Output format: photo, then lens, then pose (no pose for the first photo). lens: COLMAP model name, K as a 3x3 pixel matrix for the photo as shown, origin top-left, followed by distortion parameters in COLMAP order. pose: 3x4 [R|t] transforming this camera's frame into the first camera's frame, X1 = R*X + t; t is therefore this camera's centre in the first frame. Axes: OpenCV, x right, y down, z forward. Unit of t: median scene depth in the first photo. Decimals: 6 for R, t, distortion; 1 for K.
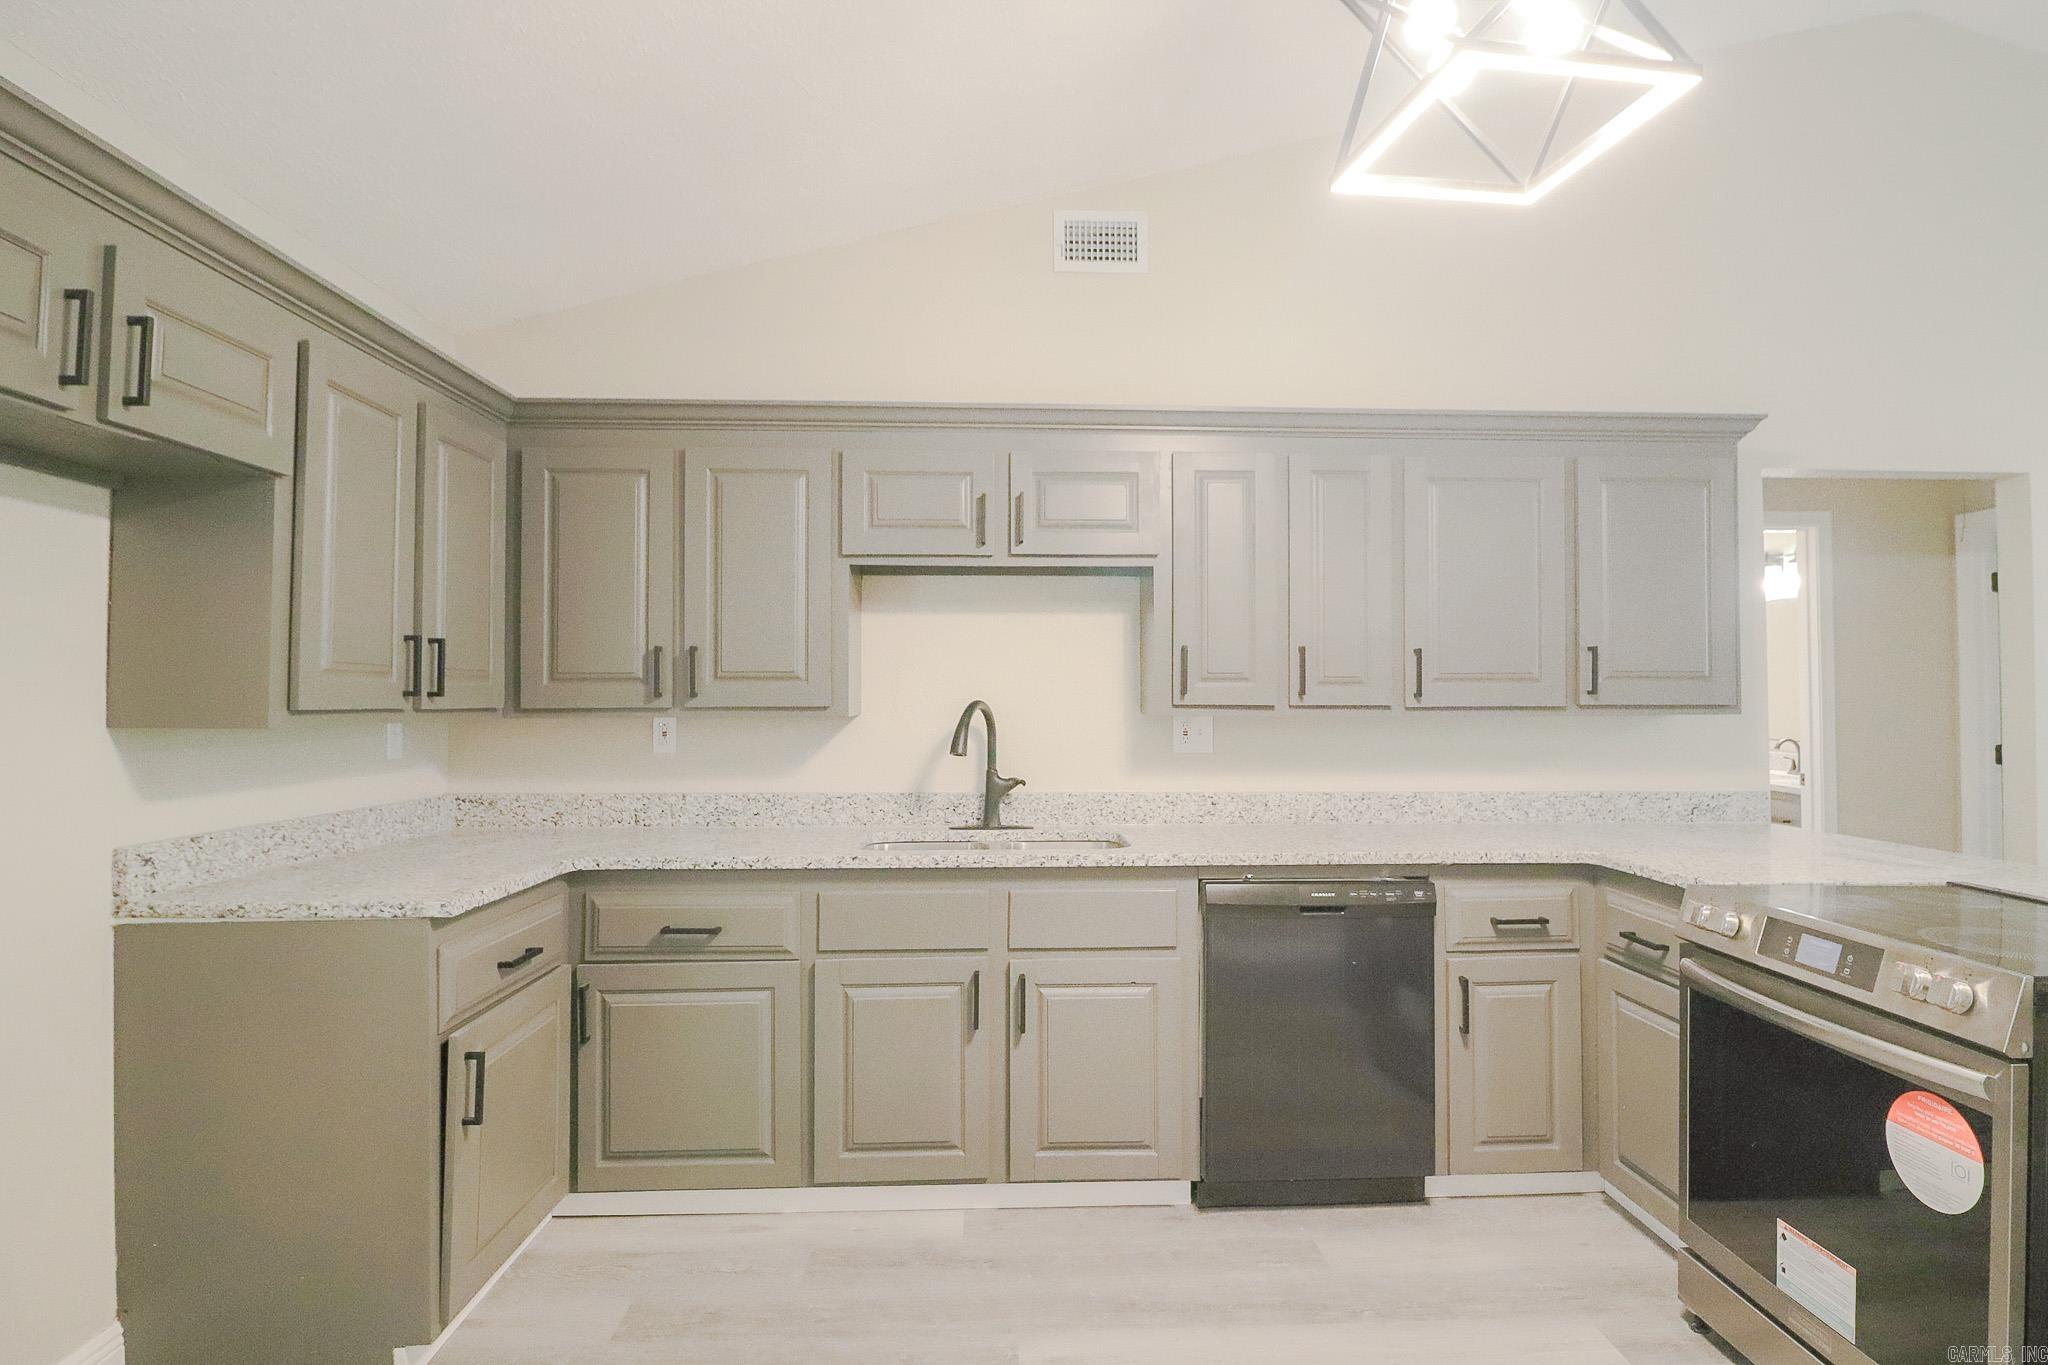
lens RADIAL K [[1043.1, 0, 1072.3], [0, 1043.1, 670.9], [0, 0, 1]] dist [0.000117, -0.013005]
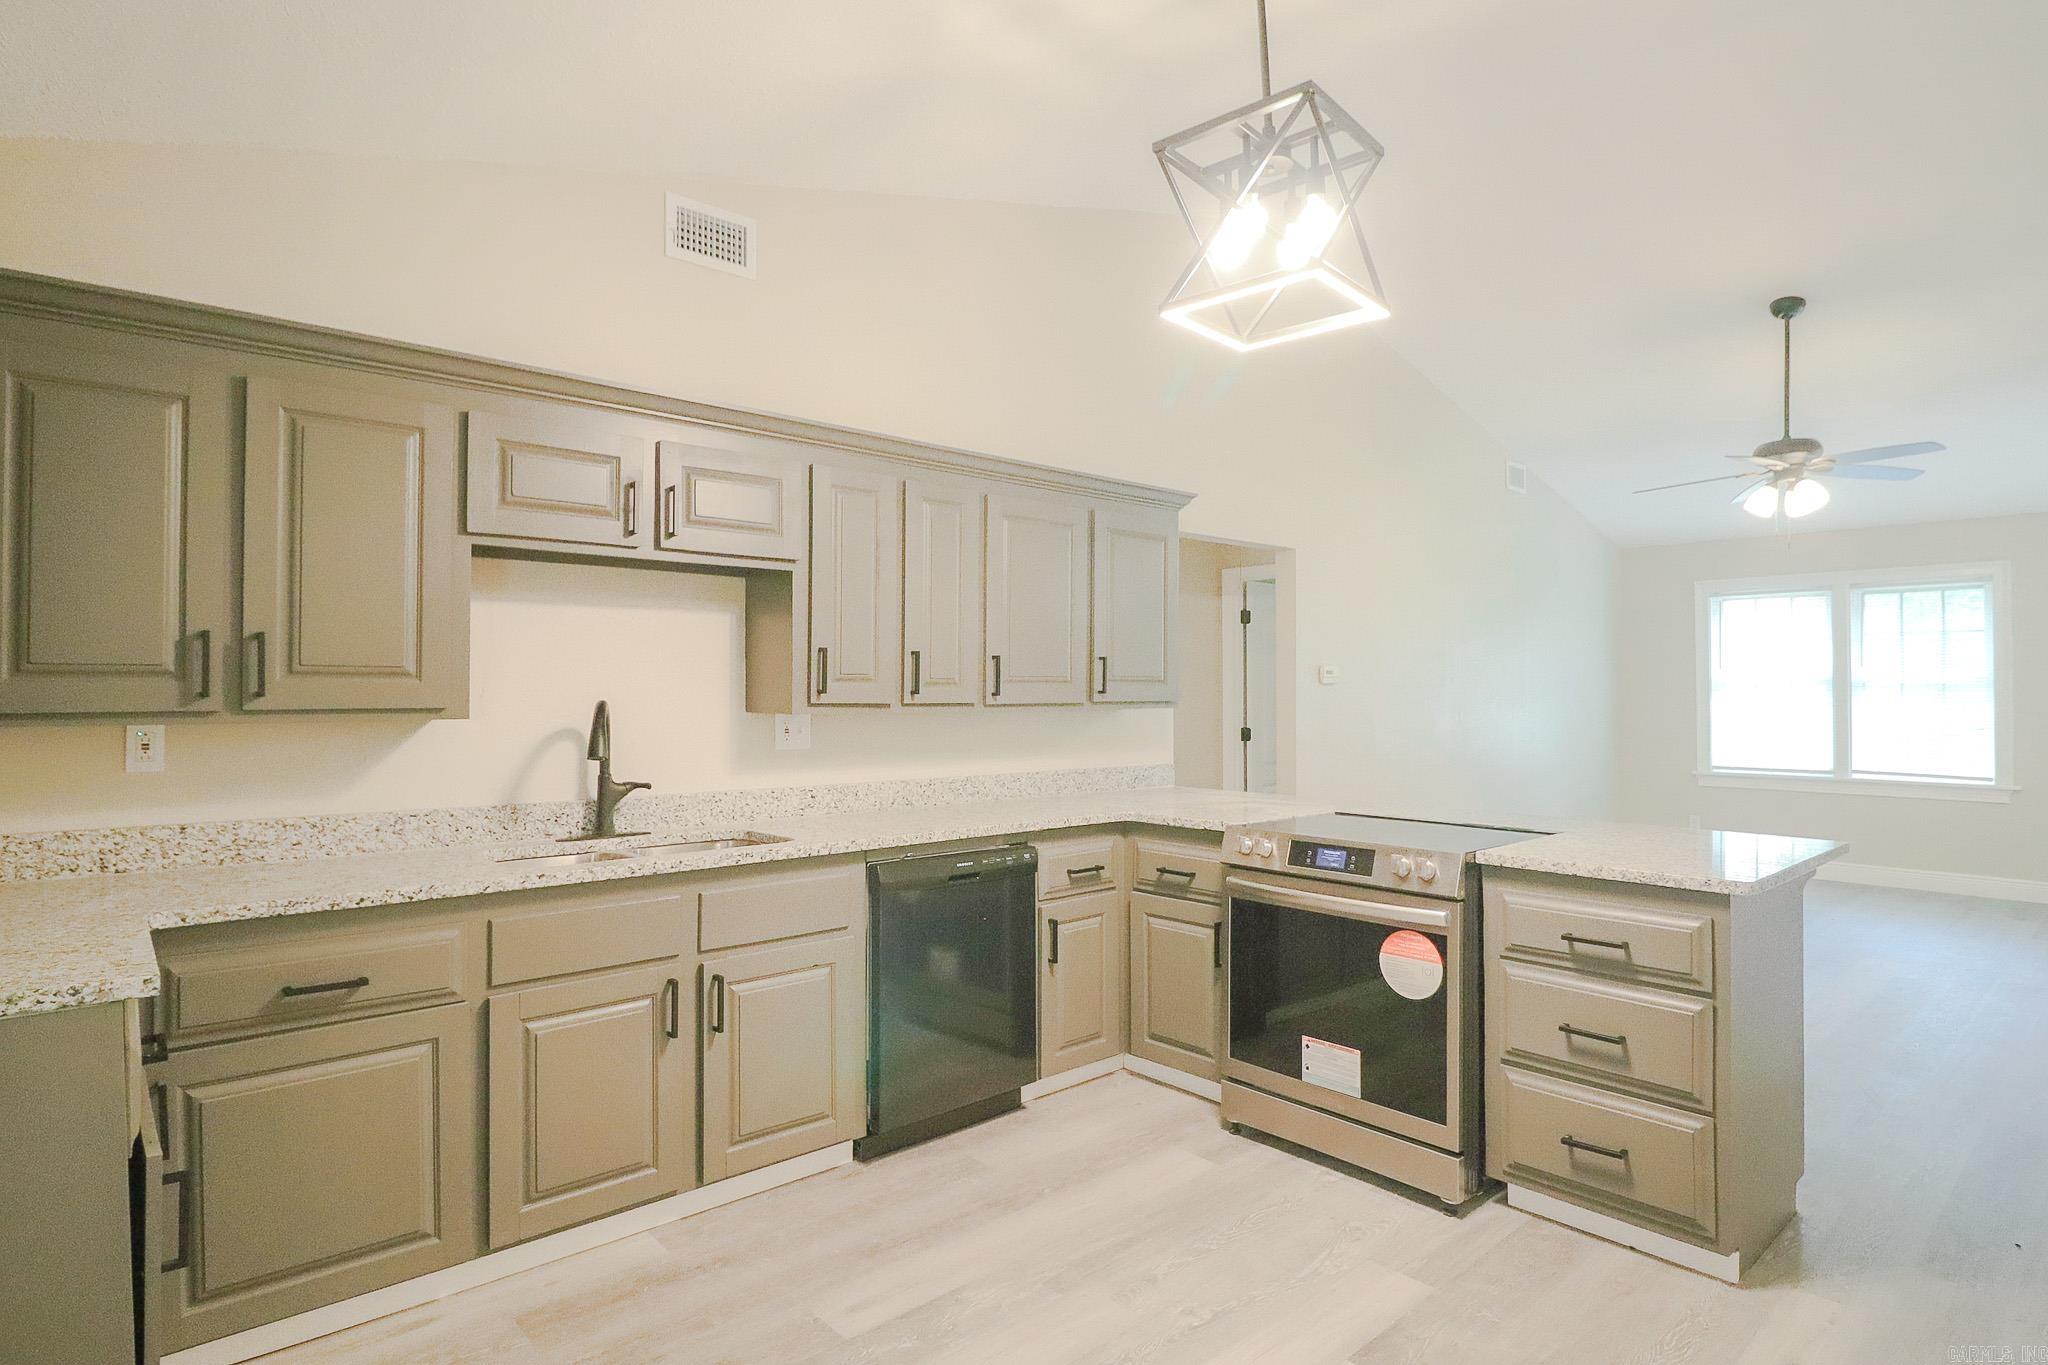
lens RADIAL K [[1043.1, 0, 1043.2], [0, 1043.1, 679.4], [0, 0, 1]] dist [0.000117, -0.013005]
pose [[0.782087, 0.008397, 0.623113, -0.411829], [-0.013597, 0.999901, 0.003591, 0.001317], [-0.623021, -0.011281, 0.782124, 0.028488]]
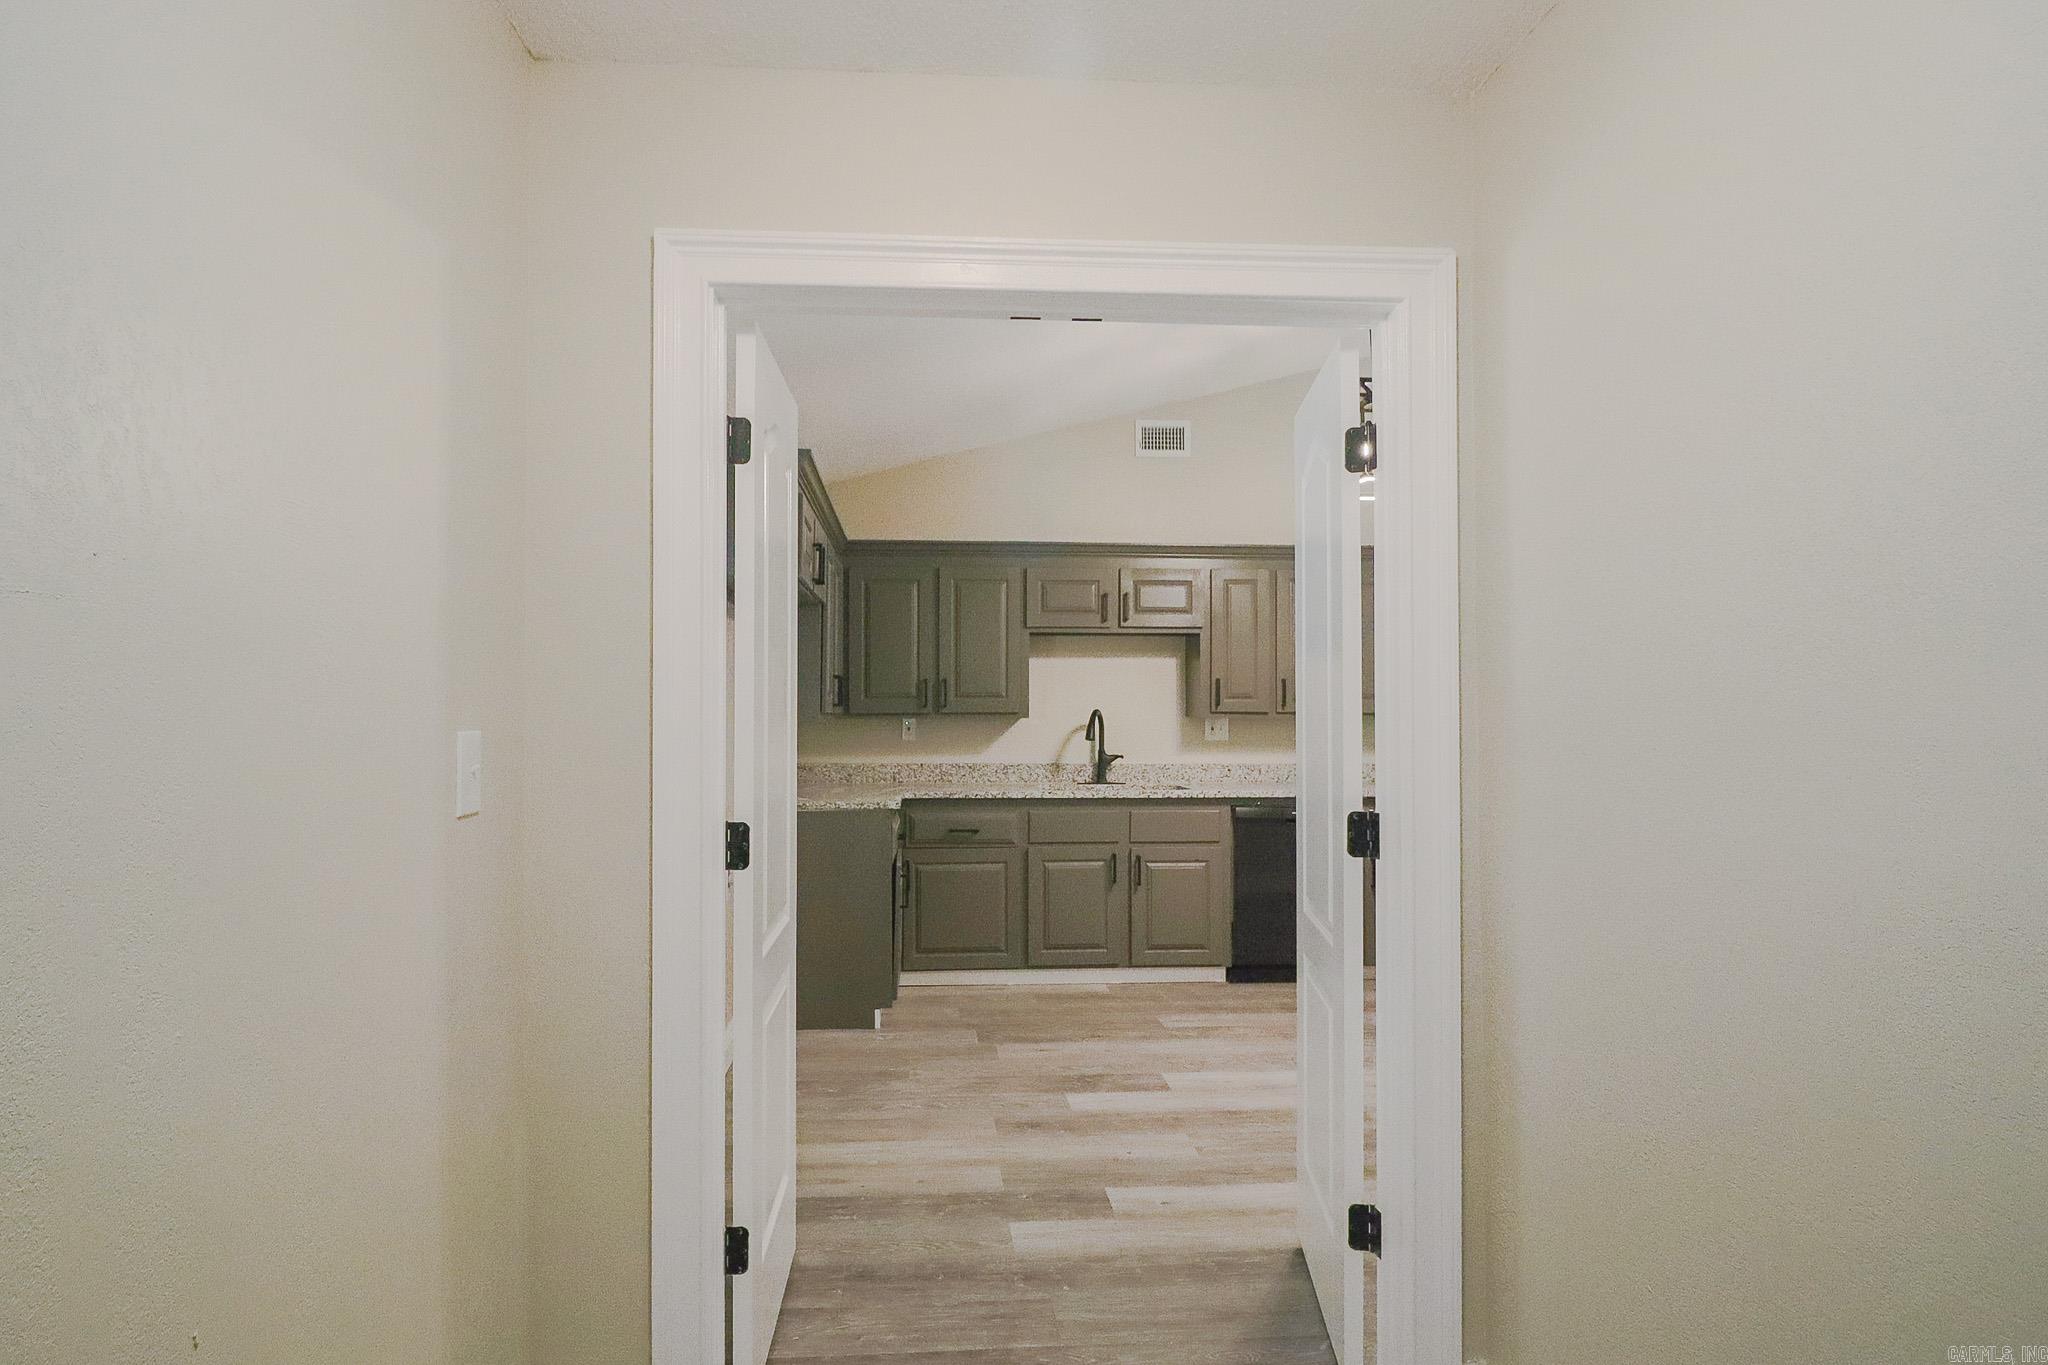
lens RADIAL K [[1043.1, 0, 1018.1], [0, 1043.1, 696.7], [0, 0, 1]] dist [0.000117, -0.013005]
pose [[0.999843, 0.001456, 0.017637, -0.285789], [-0.001628, 0.999952, 0.009711, -0.010604], [-0.017622, -0.009738, 0.999797, -0.832451]]
